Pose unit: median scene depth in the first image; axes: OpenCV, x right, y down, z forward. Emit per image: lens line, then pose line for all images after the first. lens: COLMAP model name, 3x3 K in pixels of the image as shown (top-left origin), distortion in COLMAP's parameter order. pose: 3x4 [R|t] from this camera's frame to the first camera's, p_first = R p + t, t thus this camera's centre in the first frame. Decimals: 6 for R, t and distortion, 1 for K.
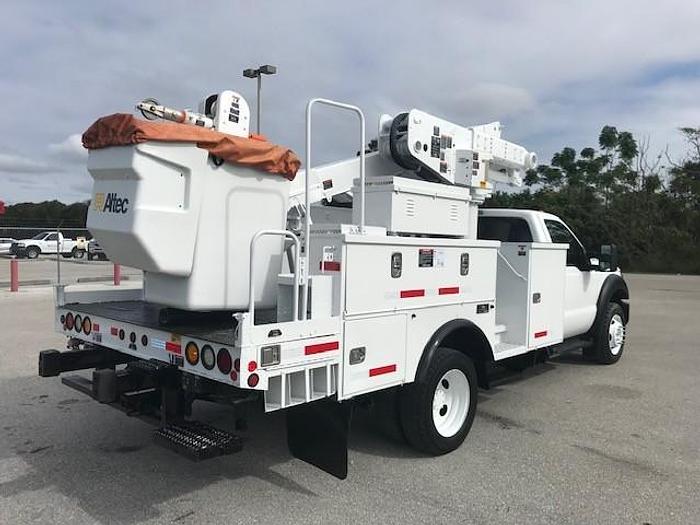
lens RADIAL K [[583.5, 0, 353.0], [0, 583.5, 248.6], [0, 0, 1]] dist [0.089377, -0.128076]
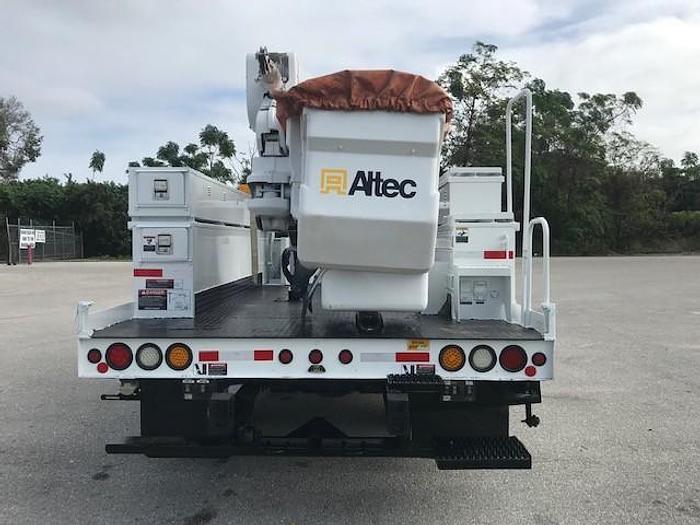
lens RADIAL K [[584.8, 0, 348.1], [0, 584.8, 250.1], [0, 0, 1]] dist [0.032261, 0.002836]
pose [[0.742351, -0.033335, 0.669182, -0.781200], [0.022361, 0.999438, 0.024980, -0.008135], [-0.669638, -0.003580, 0.742679, 0.361274]]
